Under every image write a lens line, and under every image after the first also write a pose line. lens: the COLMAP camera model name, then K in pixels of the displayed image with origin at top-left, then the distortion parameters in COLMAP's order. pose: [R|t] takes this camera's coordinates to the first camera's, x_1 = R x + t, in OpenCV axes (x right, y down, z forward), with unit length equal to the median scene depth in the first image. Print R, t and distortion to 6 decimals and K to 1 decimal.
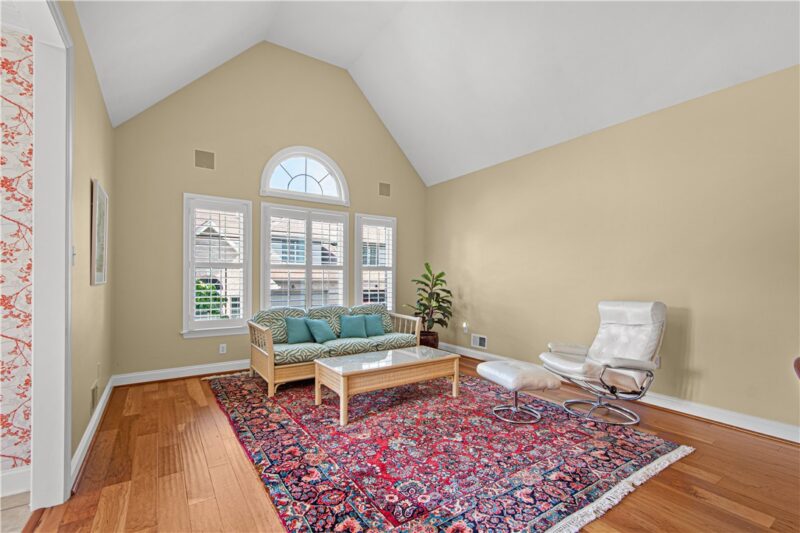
lens RADIAL K [[350.4, 0, 393.1], [0, 350.4, 274.4], [0, 0, 1]] dist [0.001333, -0.000697]
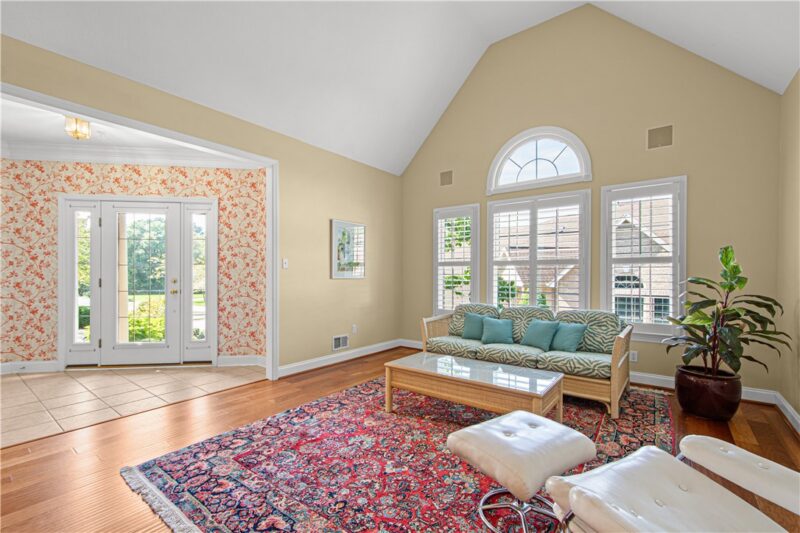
lens RADIAL K [[350.4, 0, 402.5], [0, 350.4, 274.2], [0, 0, 1]] dist [0.001333, -0.000697]
pose [[0.337371, -0.003337, -0.941366, 1.000440], [0.011198, 0.999937, 0.000468, 0.011331], [0.941305, -0.010699, 0.337387, 0.778646]]
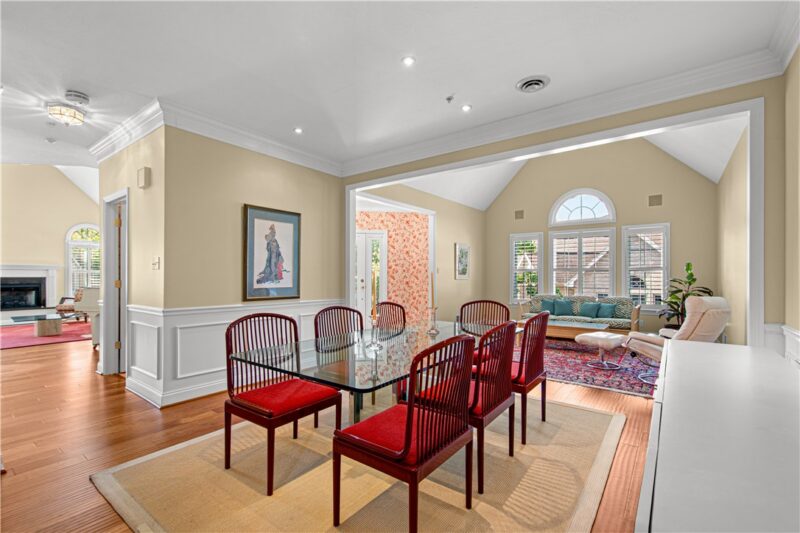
lens RADIAL K [[350.4, 0, 405.2], [0, 350.4, 271.3], [0, 0, 1]] dist [0.001333, -0.000697]
pose [[0.337029, -0.015825, -0.941361, 1.856502], [0.011372, 0.999854, -0.012737, -0.004632], [0.941426, -0.006413, 0.337159, -0.412318]]
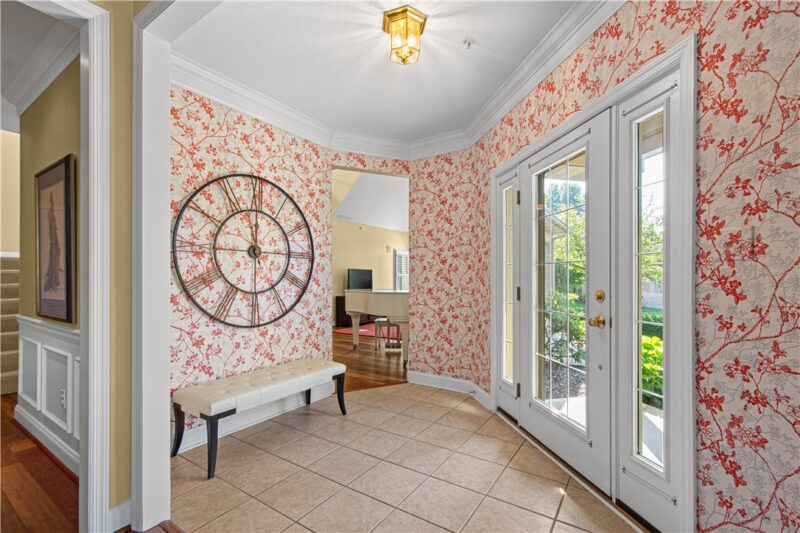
lens RADIAL K [[350.4, 0, 410.8], [0, 350.4, 275.5], [0, 0, 1]] dist [0.001333, -0.000697]
pose [[-0.924891, 0.001675, -0.380228, -0.449029], [0.009004, 0.999806, -0.017500, -0.001869], [0.380125, -0.019609, -0.924727, 0.836669]]
